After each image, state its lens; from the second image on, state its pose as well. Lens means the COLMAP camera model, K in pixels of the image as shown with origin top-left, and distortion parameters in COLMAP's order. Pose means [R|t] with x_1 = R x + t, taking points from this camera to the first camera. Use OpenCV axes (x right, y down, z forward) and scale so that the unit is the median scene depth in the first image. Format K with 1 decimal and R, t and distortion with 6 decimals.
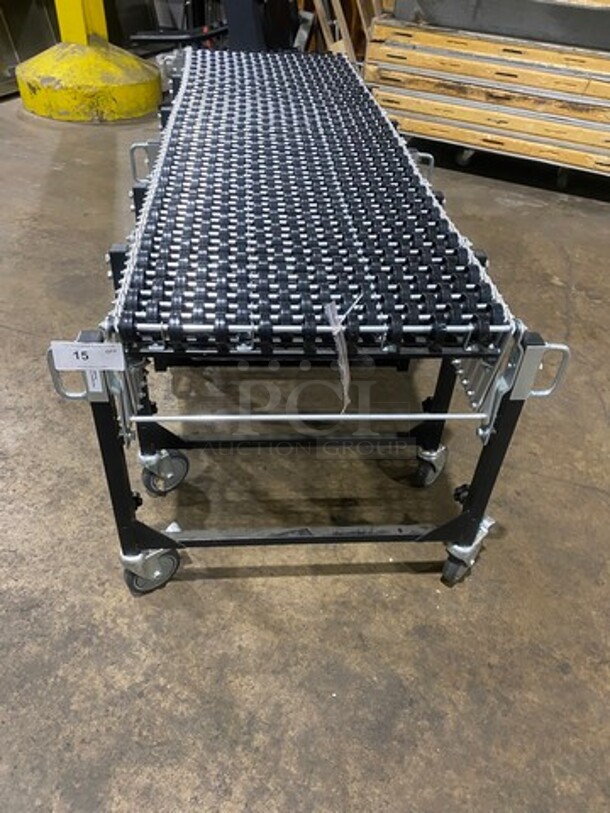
lens RADIAL K [[621.2, 0, 305.0], [0, 621.2, 406.5], [0, 0, 1]] dist [0.007211, 0.007274]
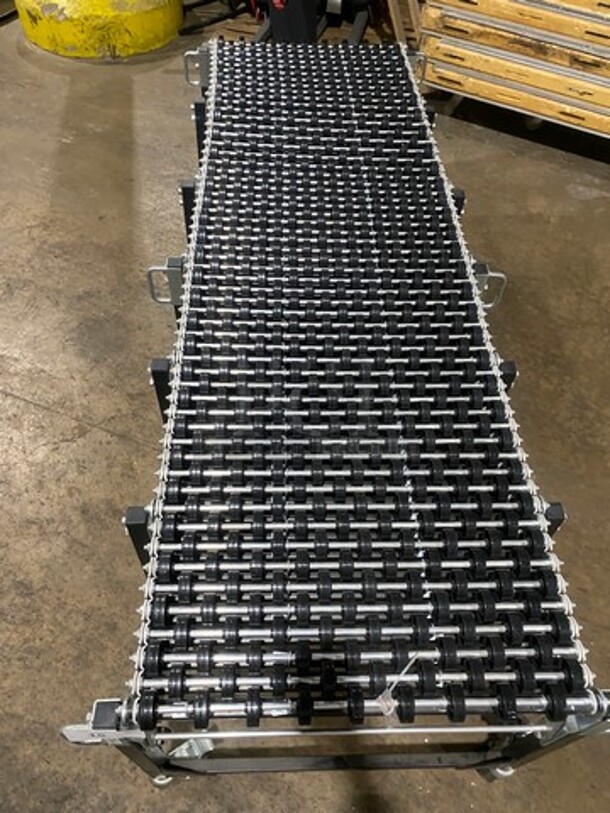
lens RADIAL K [[614.7, 0, 310.8], [0, 614.7, 406.7], [0, 0, 1]] dist [0.011575, -0.000417]
pose [[0.998967, 0.032544, -0.031725, -0.013588], [-0.024468, 0.973347, 0.228029, -0.226435], [0.038300, -0.227017, 0.973137, 0.080493]]
